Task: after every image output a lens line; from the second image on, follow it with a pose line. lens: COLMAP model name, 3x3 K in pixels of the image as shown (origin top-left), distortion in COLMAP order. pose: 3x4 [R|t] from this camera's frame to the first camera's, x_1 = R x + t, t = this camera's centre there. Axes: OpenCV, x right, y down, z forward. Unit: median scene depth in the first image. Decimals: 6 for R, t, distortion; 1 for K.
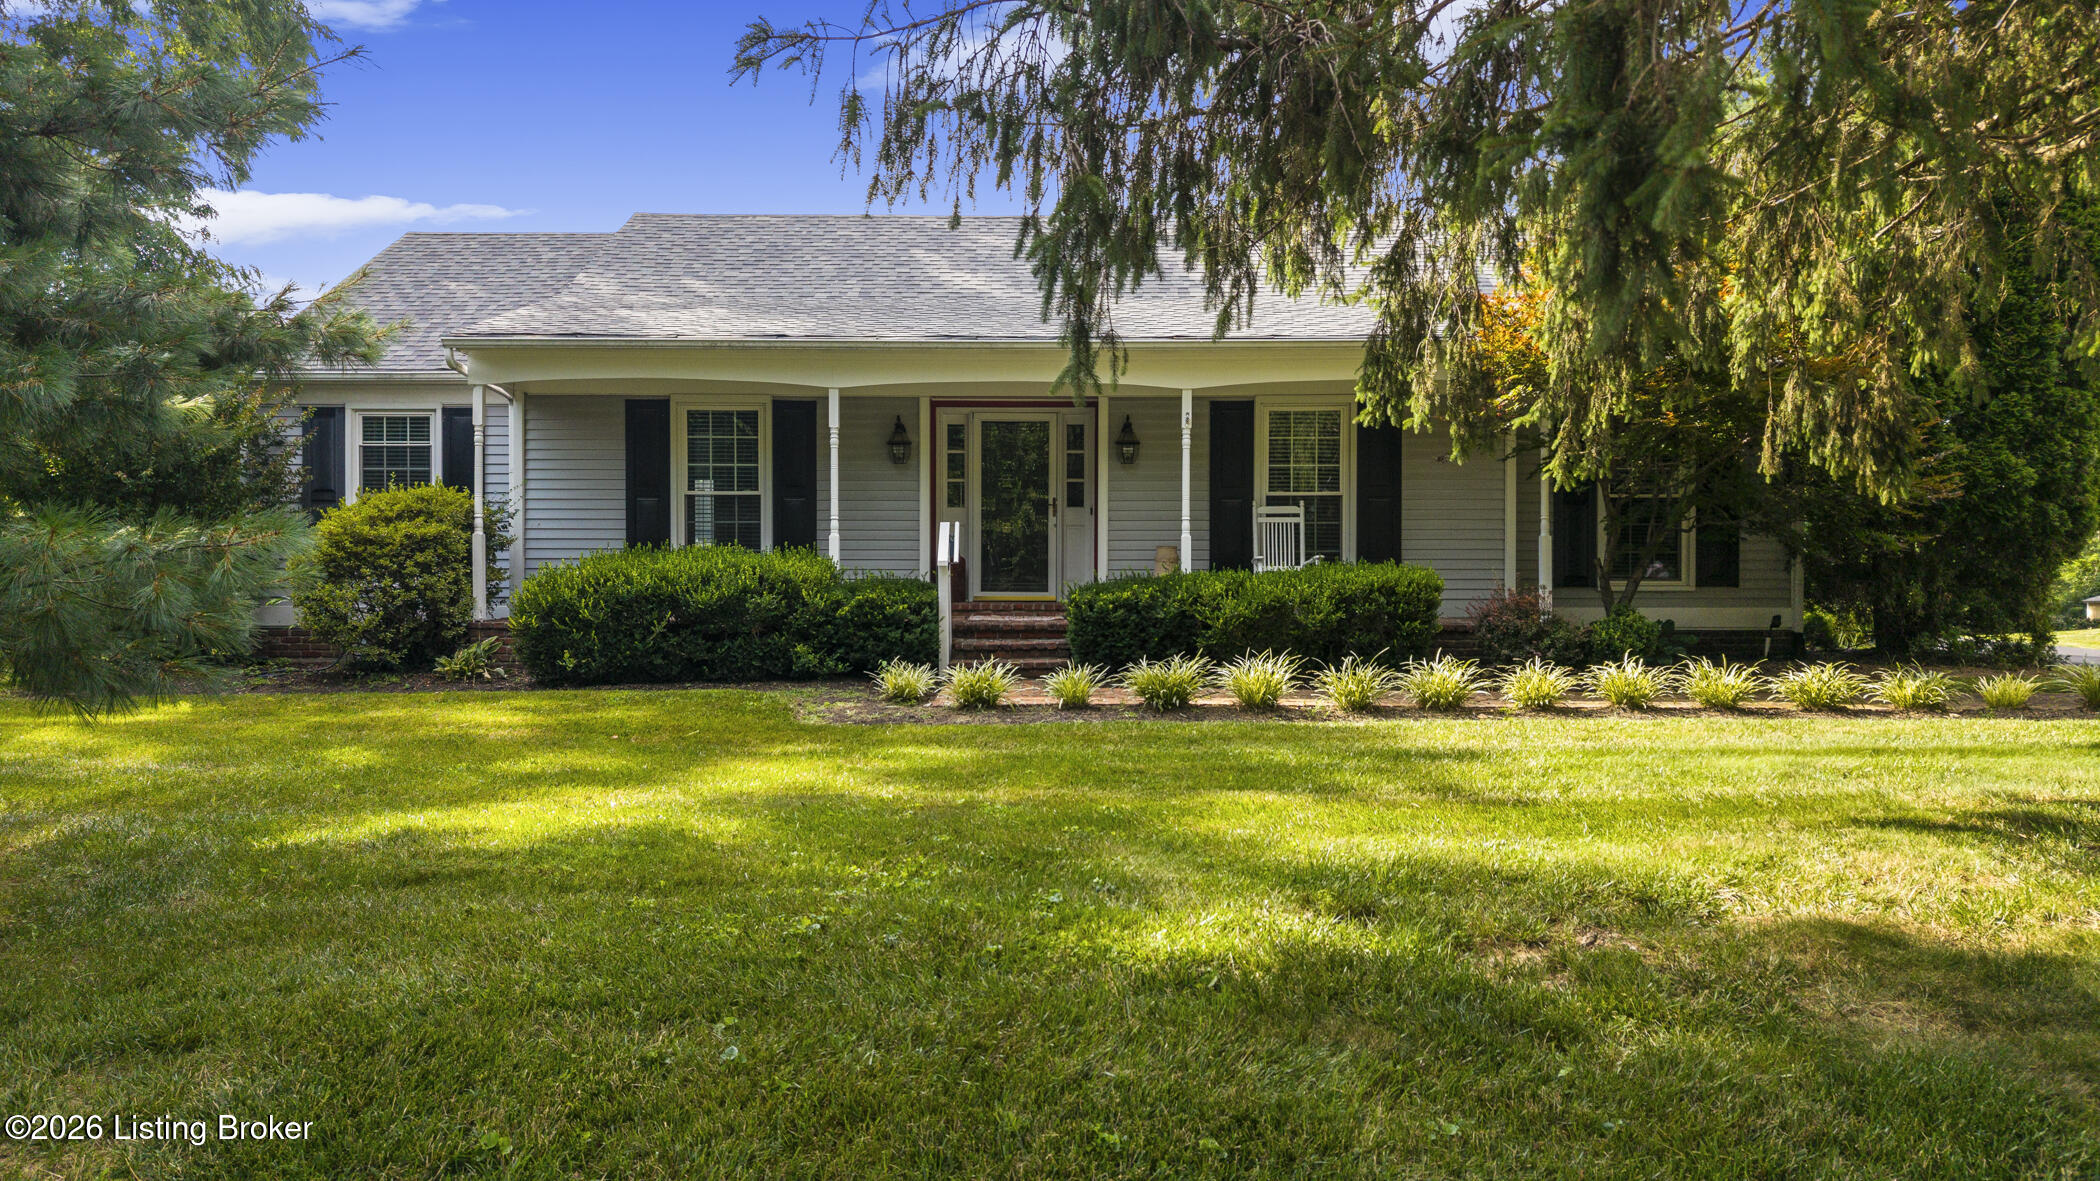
lens RADIAL K [[1438.6, 0, 1050.0], [0, 1438.6, 590.5], [0, 0, 1]] dist [0.001578, 0.000181]
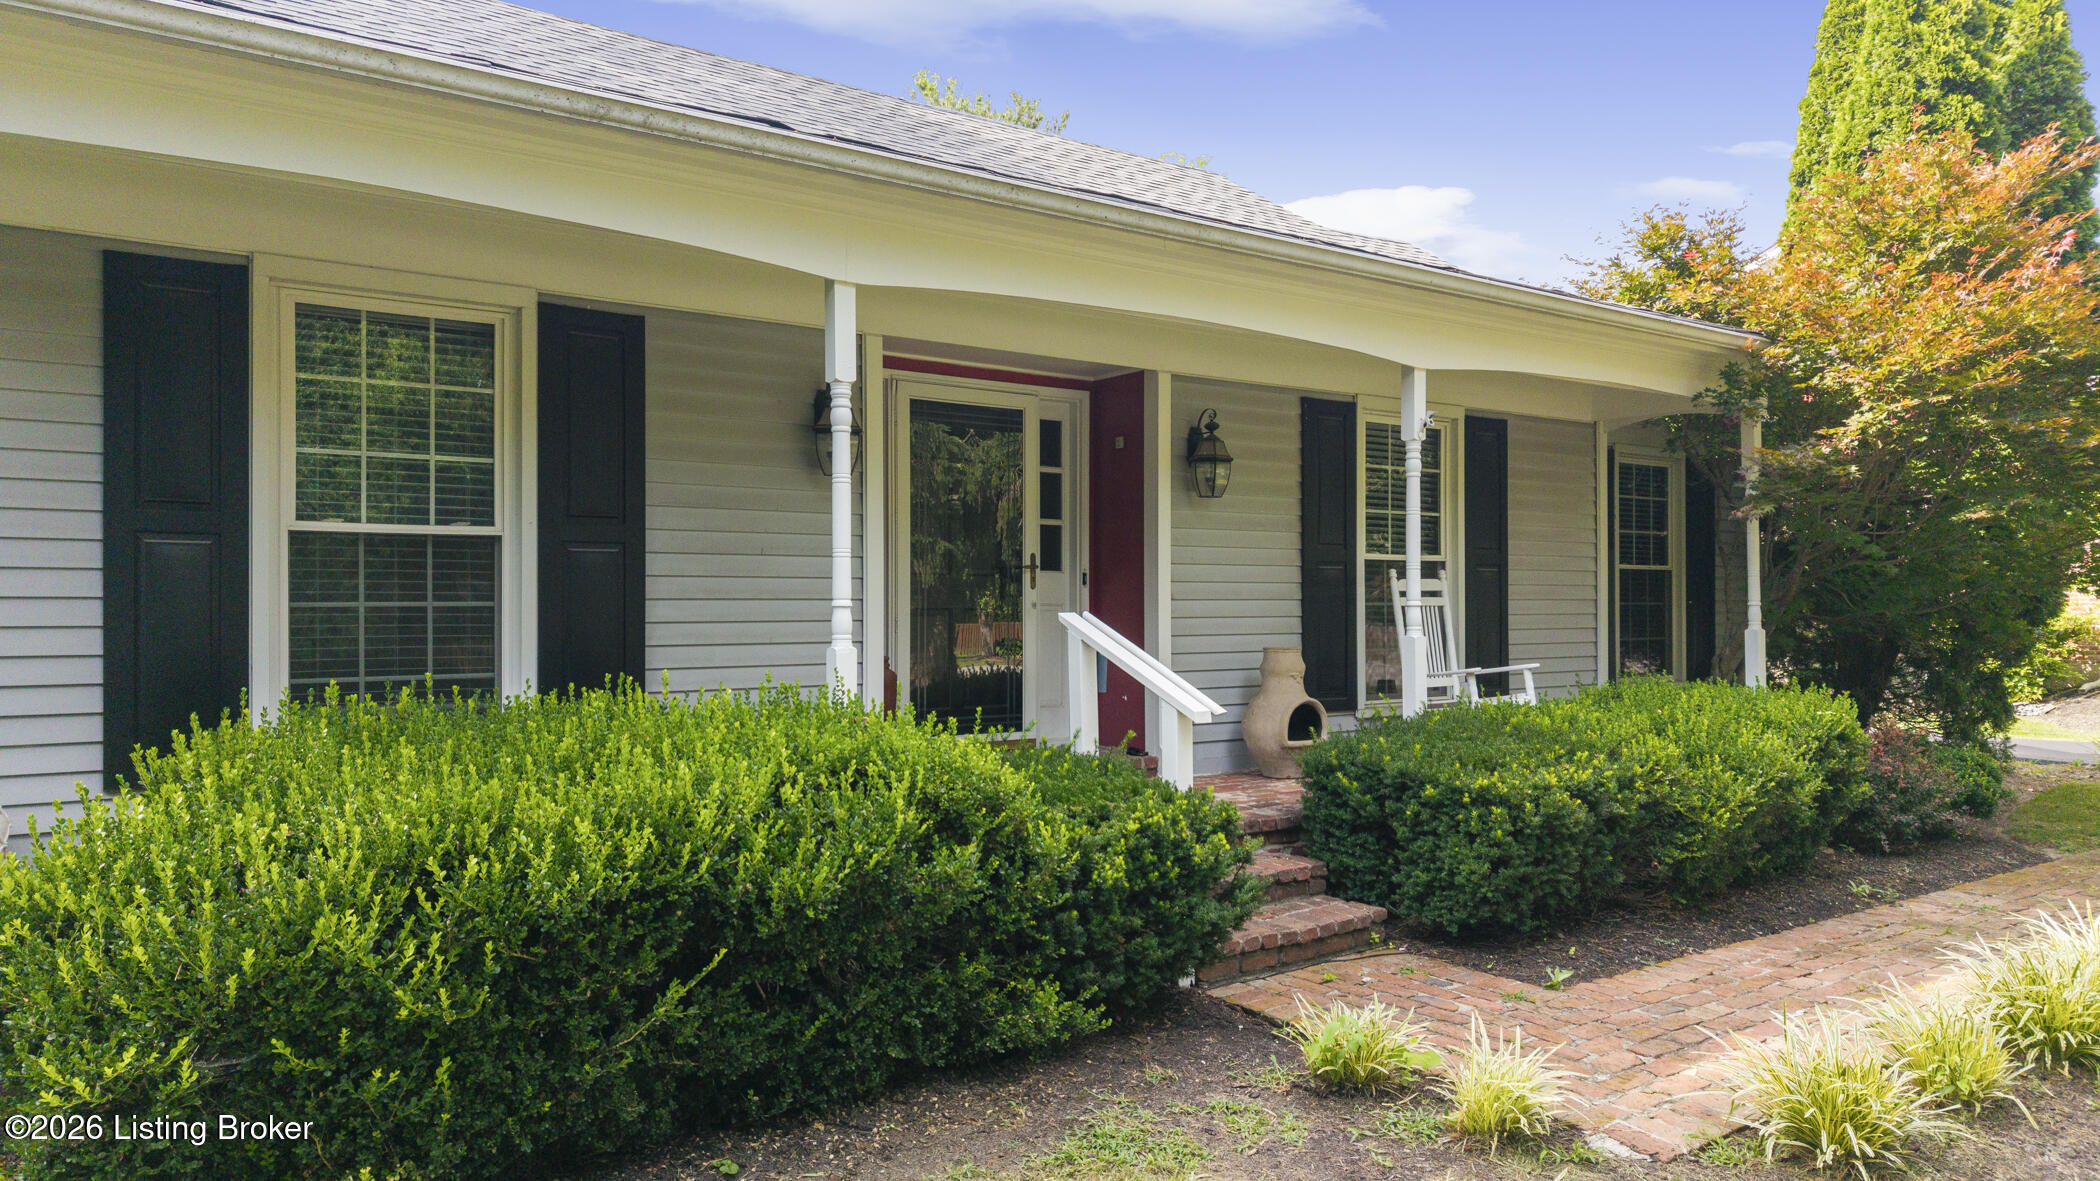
lens RADIAL K [[1438.6, 0, 1050.0], [0, 1438.6, 590.5], [0, 0, 1]] dist [0.001578, 0.000181]
pose [[0.811581, 0.003308, 0.584231, -0.311582], [0.011591, 0.999696, -0.021762, -0.041323], [-0.584125, 0.024434, 0.811296, 0.591837]]
